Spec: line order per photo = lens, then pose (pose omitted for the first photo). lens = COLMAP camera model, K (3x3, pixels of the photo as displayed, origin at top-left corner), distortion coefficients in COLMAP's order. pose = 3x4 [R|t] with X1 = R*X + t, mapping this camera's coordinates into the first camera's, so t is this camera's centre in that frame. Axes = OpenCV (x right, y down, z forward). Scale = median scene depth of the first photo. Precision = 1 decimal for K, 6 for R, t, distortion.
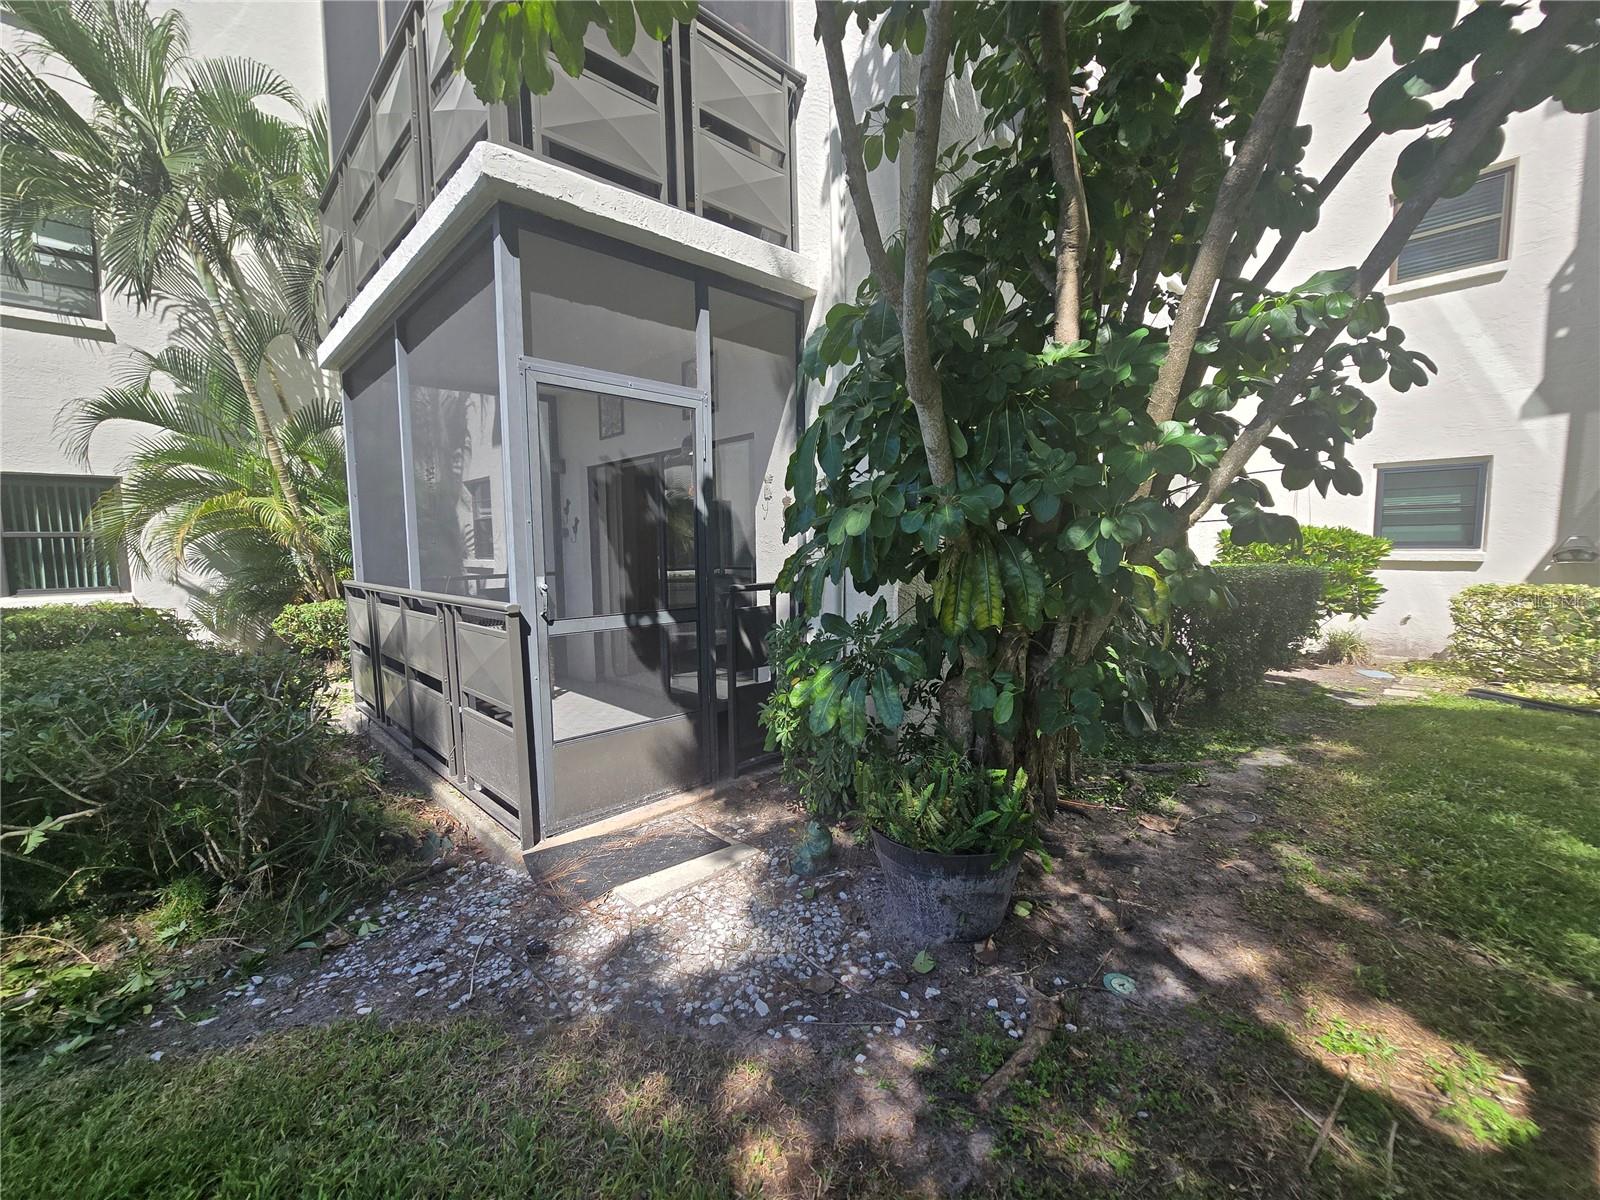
lens RADIAL K [[659.9, 0, 798.9], [0, 659.9, 601.8], [0, 0, 1]] dist [-0.005191, 0.000774]
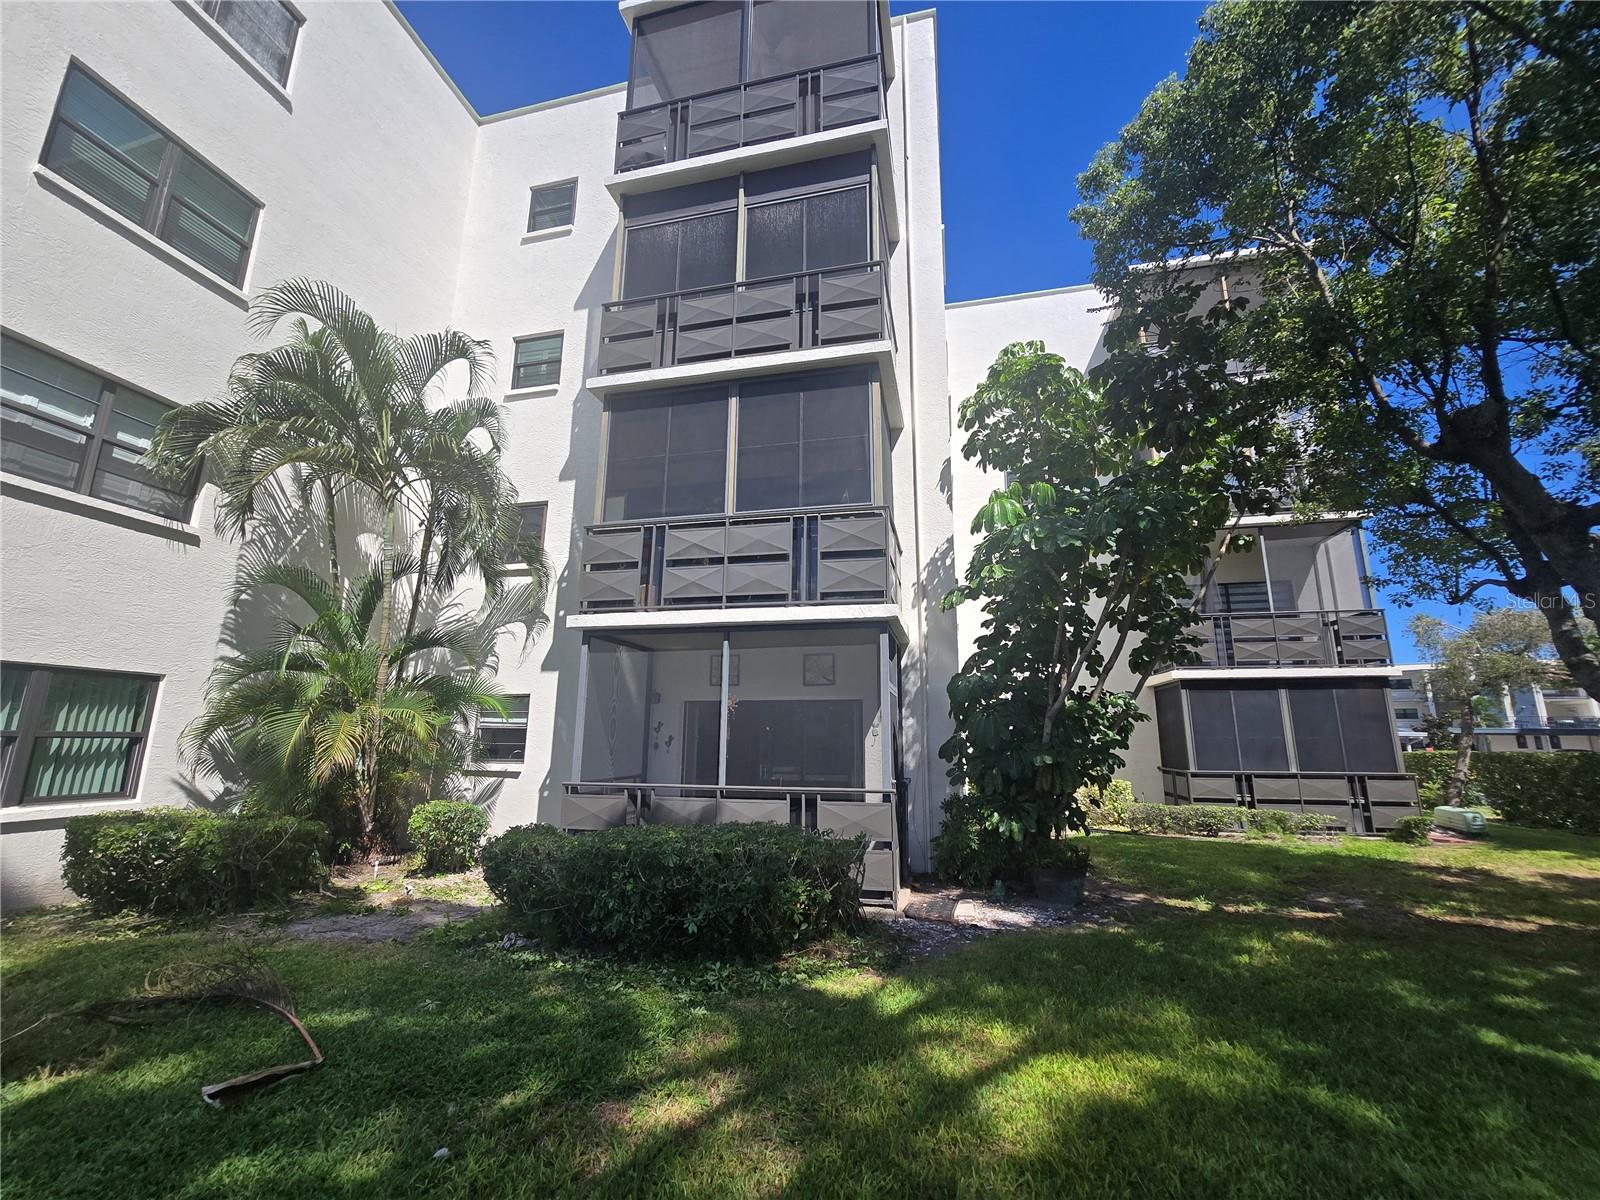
lens RADIAL K [[659.9, 0, 798.9], [0, 659.9, 601.8], [0, 0, 1]] dist [-0.005191, 0.000774]
pose [[0.843040, 0.133863, 0.520926, -0.799426], [0.028680, 0.955967, -0.292070, 0.017604], [-0.537086, 0.261167, 0.802079, -0.324561]]
